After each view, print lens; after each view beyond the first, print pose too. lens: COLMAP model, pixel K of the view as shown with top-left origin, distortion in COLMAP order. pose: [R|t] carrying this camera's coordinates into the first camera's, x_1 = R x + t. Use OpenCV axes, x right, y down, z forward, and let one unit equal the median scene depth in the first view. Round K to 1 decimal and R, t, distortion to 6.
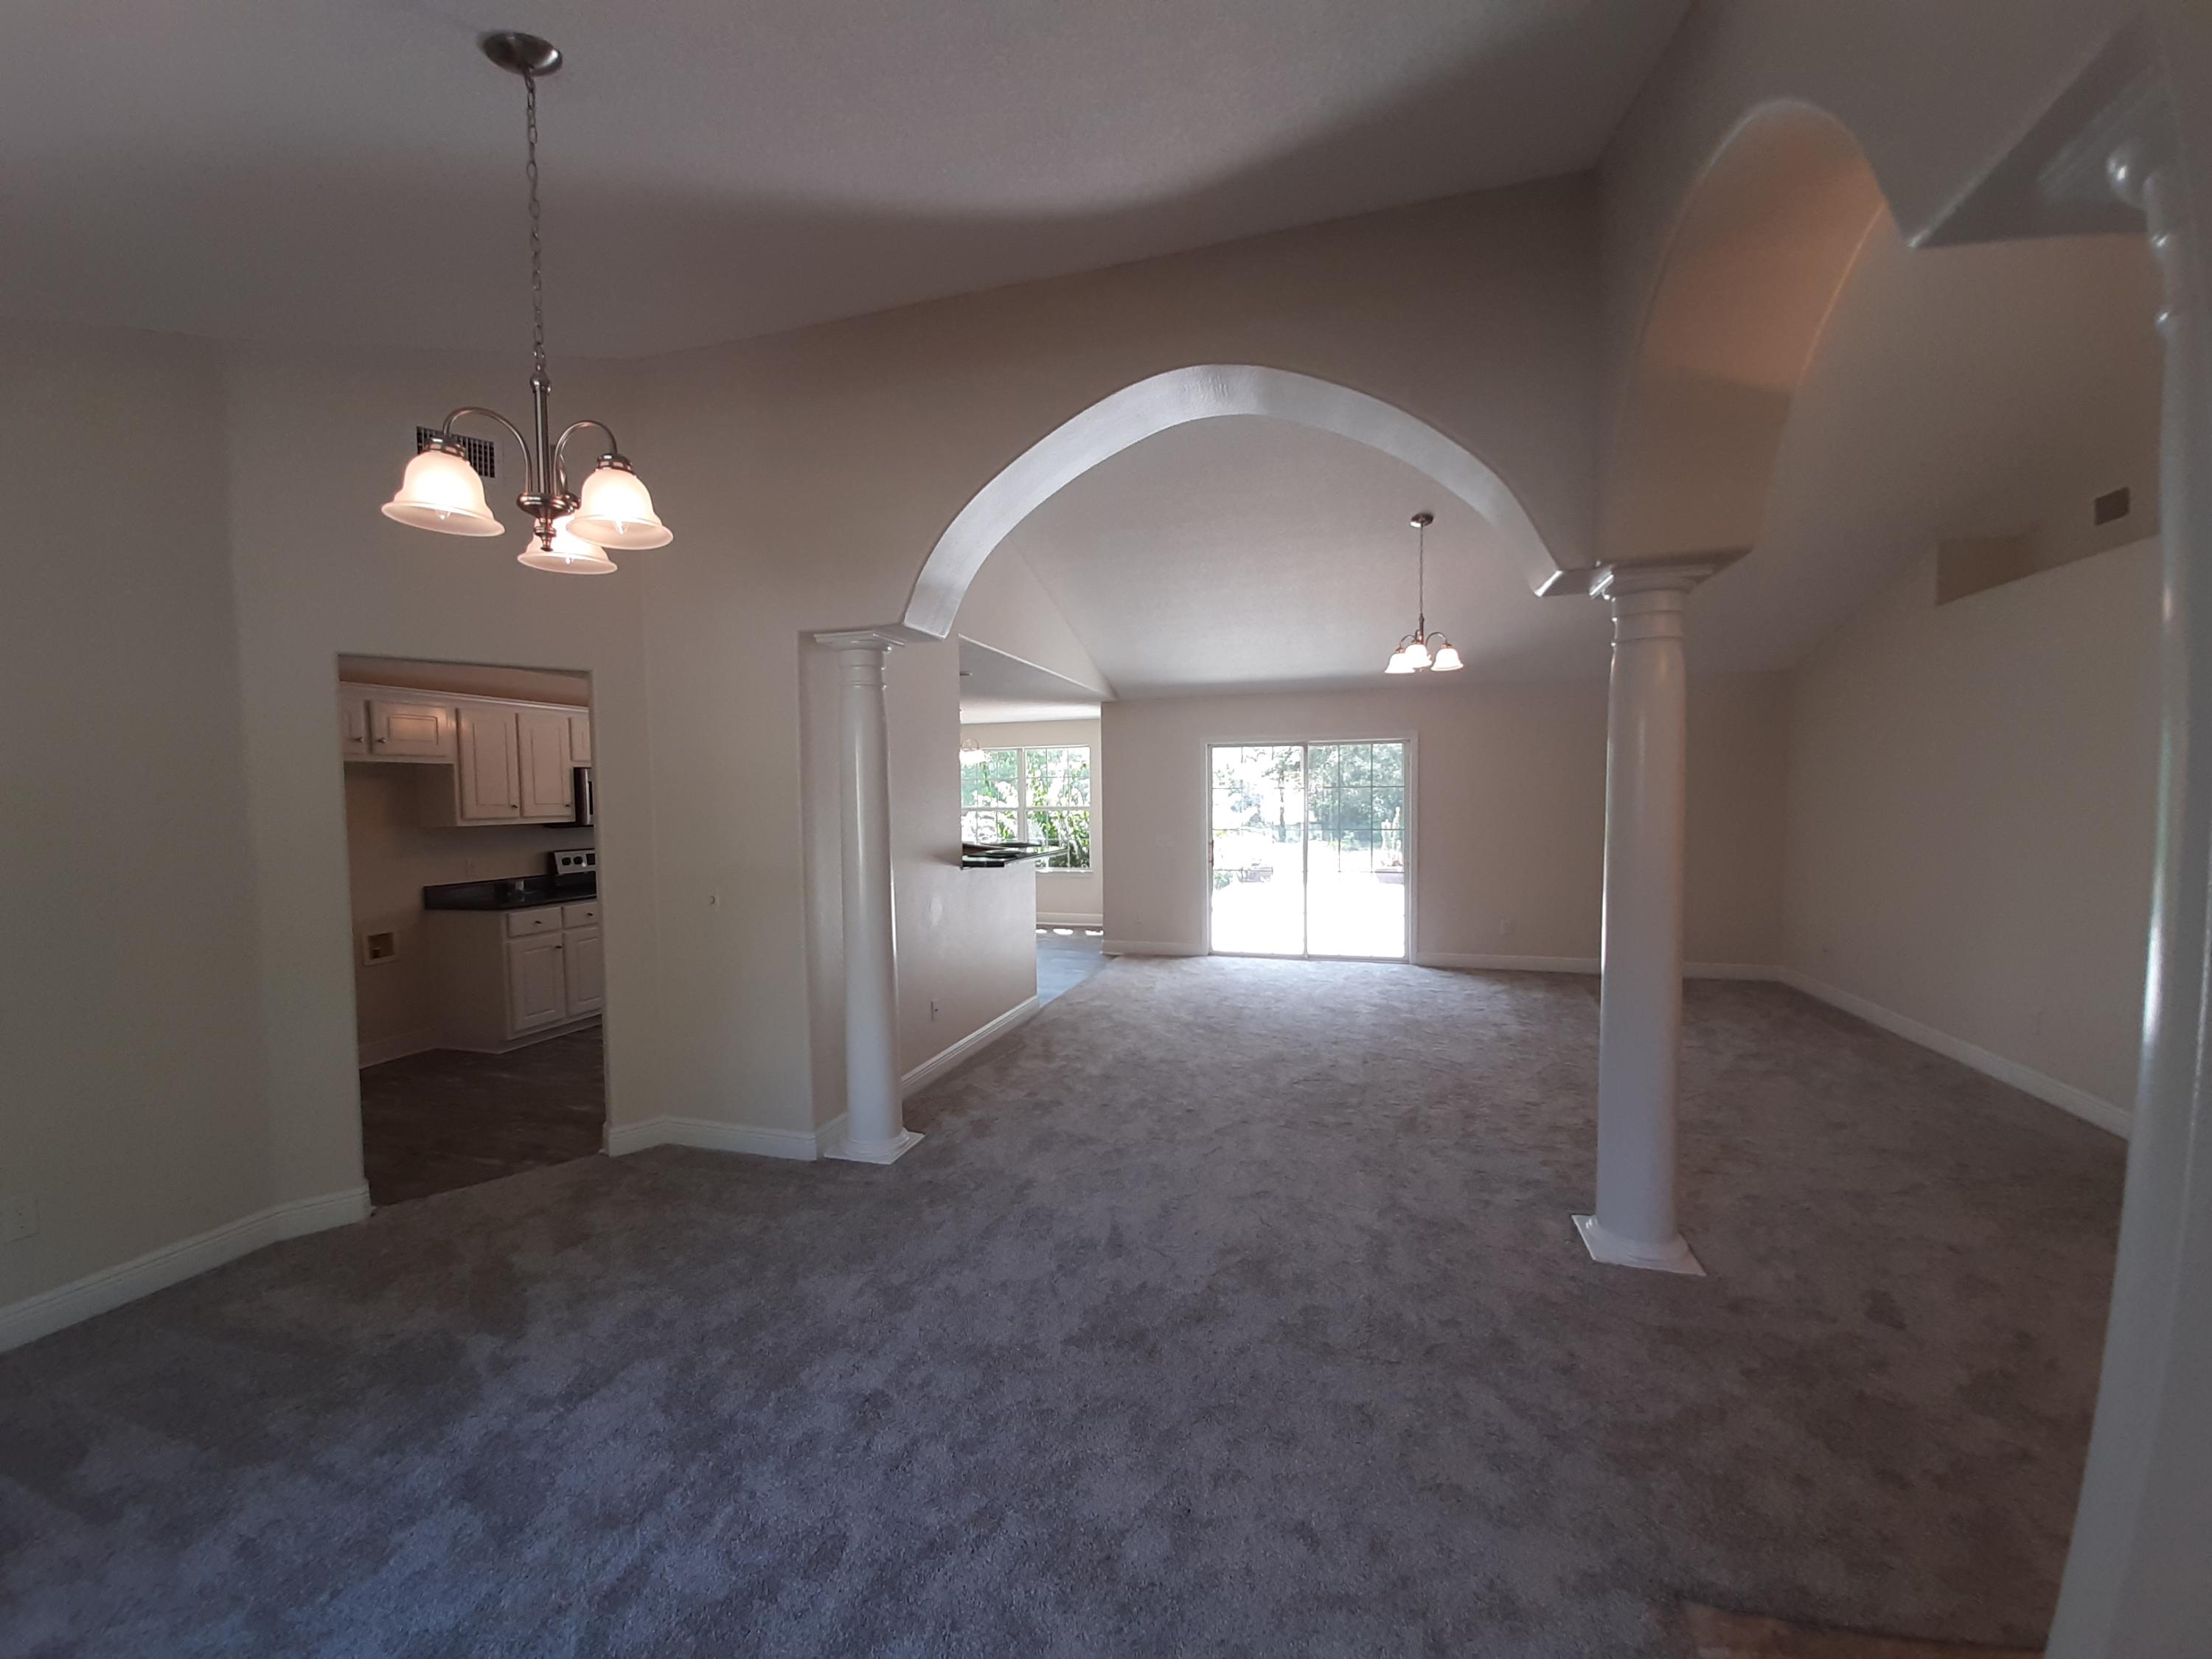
lens RADIAL K [[898.7, 0, 1098.8], [0, 898.7, 809.5], [0, 0, 1]] dist [0.011837, -0.012622]
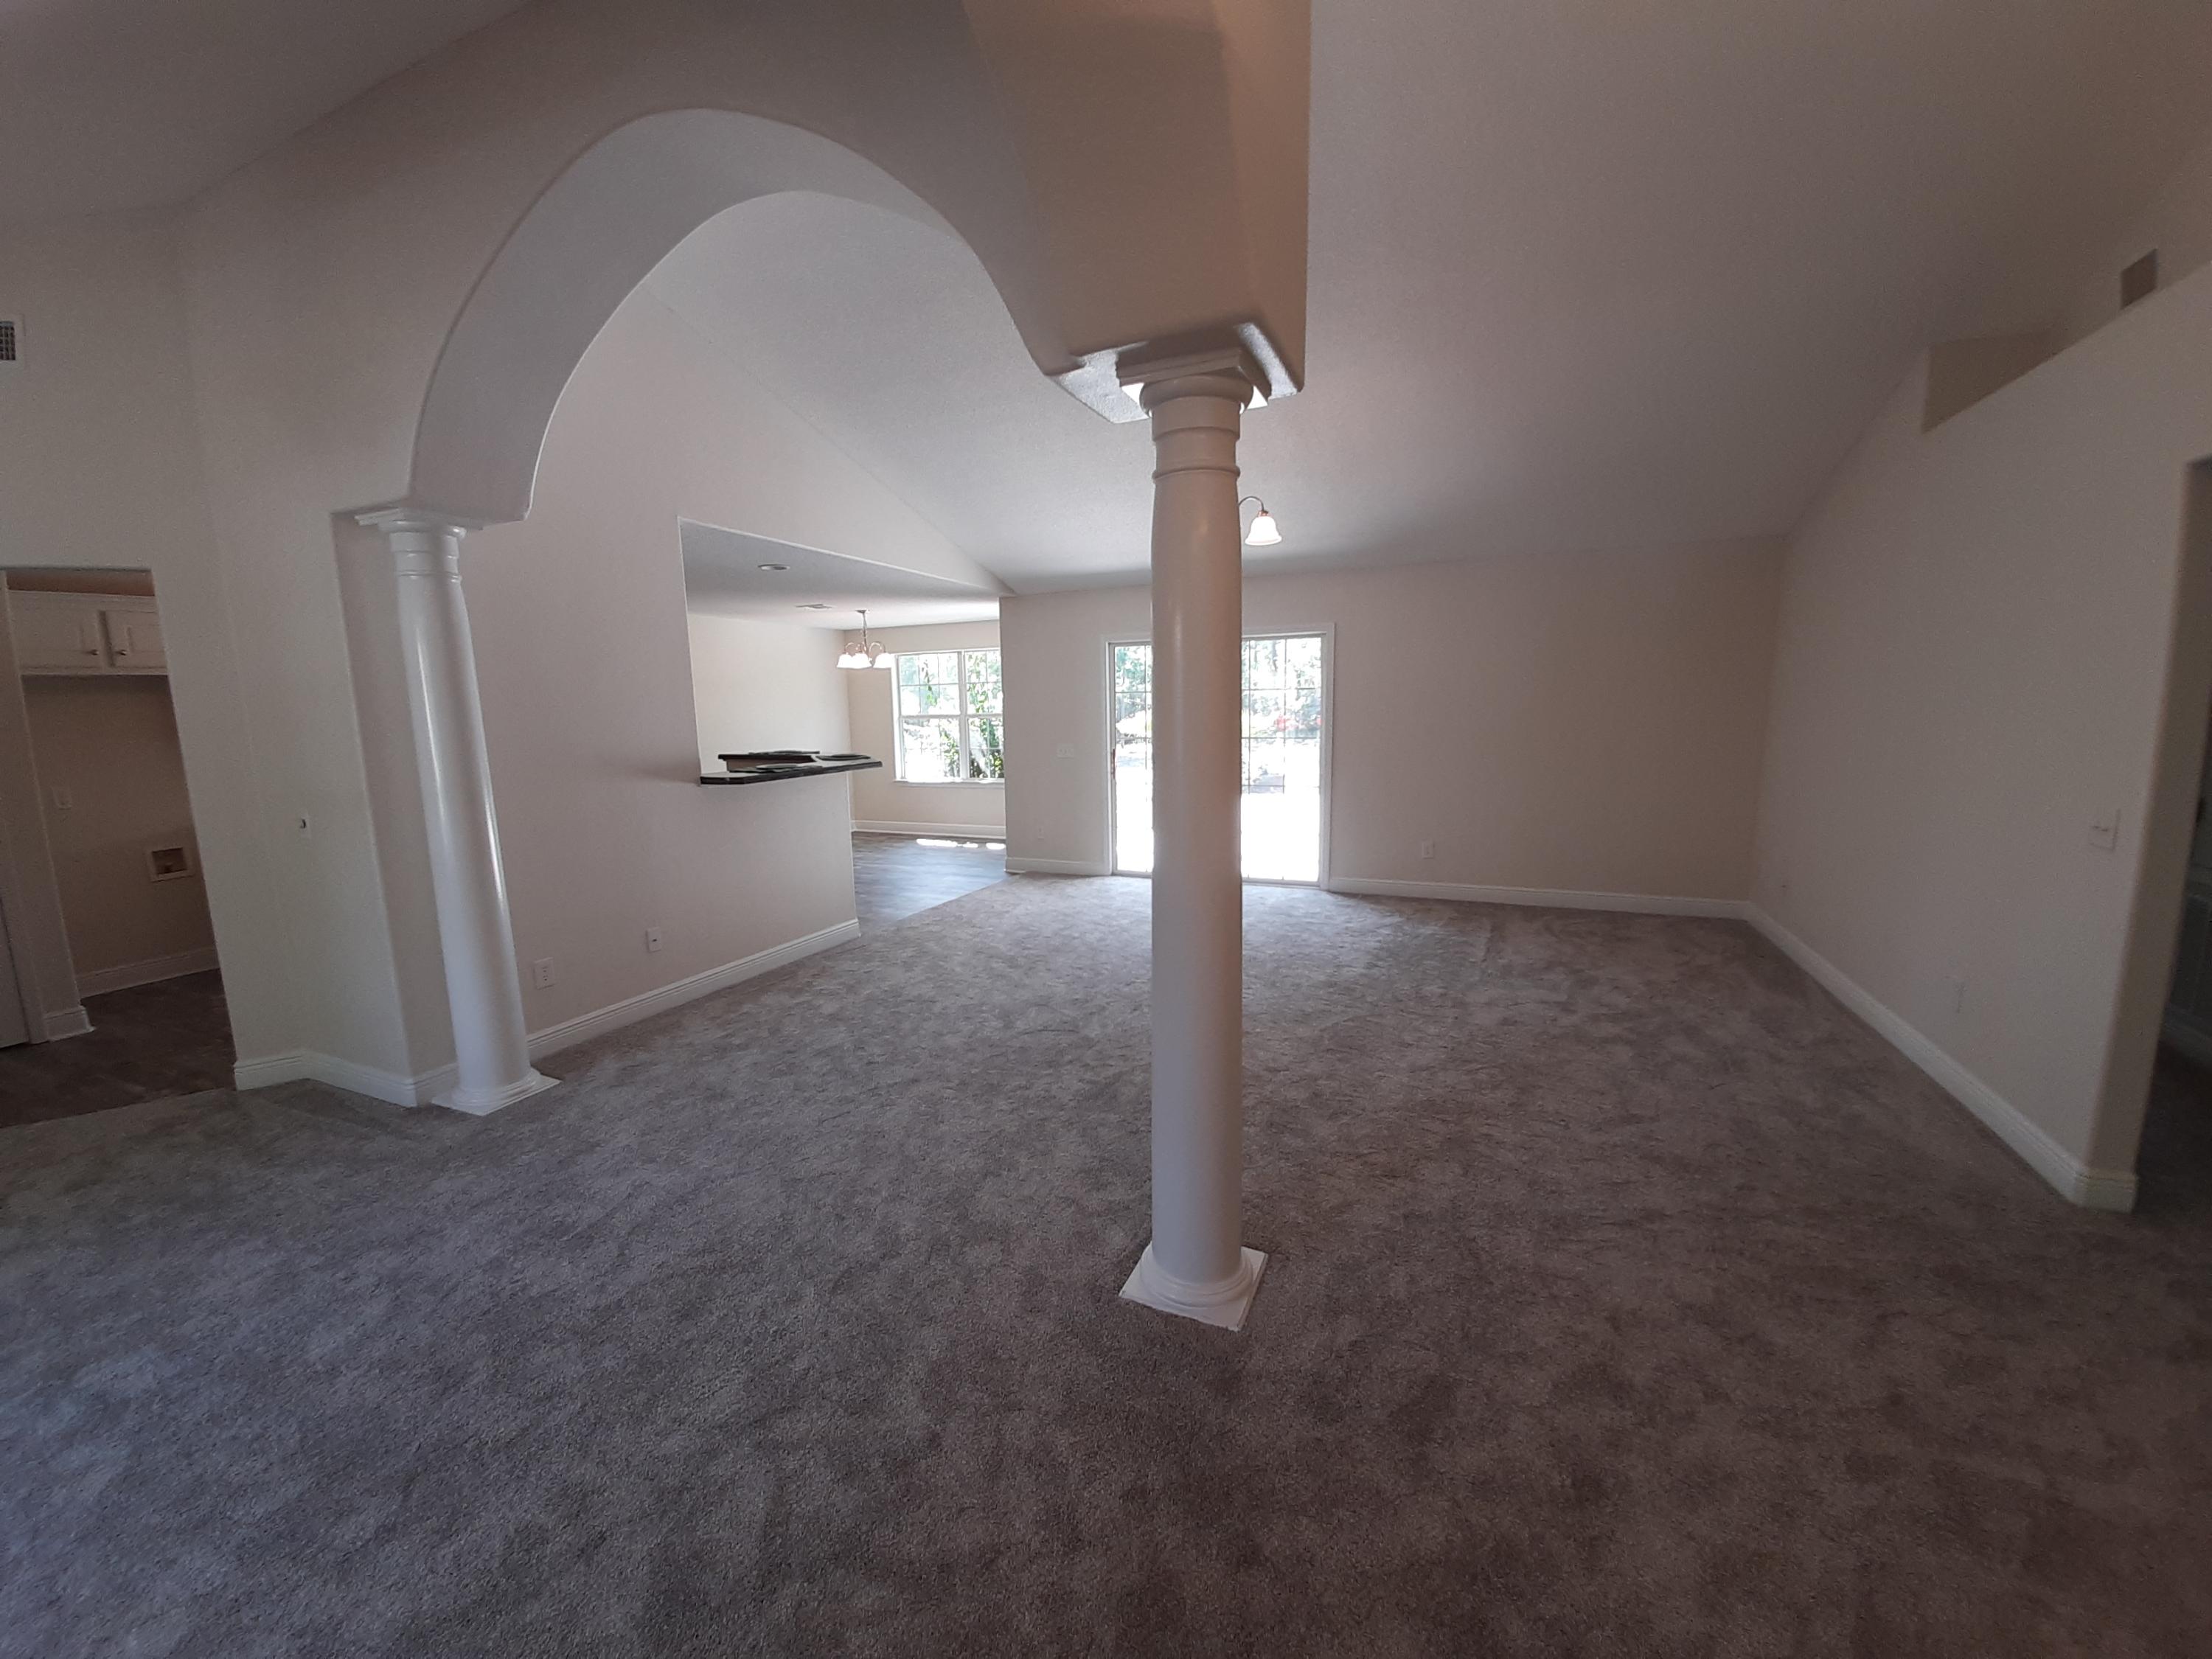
lens RADIAL K [[882.7, 0, 1114.2], [0, 882.7, 840.7], [0, 0, 1]] dist [0.014486, -0.011921]
pose [[0.992481, 0.011413, -0.121862, 0.404359], [0.005846, 0.990087, 0.140336, -0.003354], [0.122255, -0.139993, 0.982576, 0.184071]]
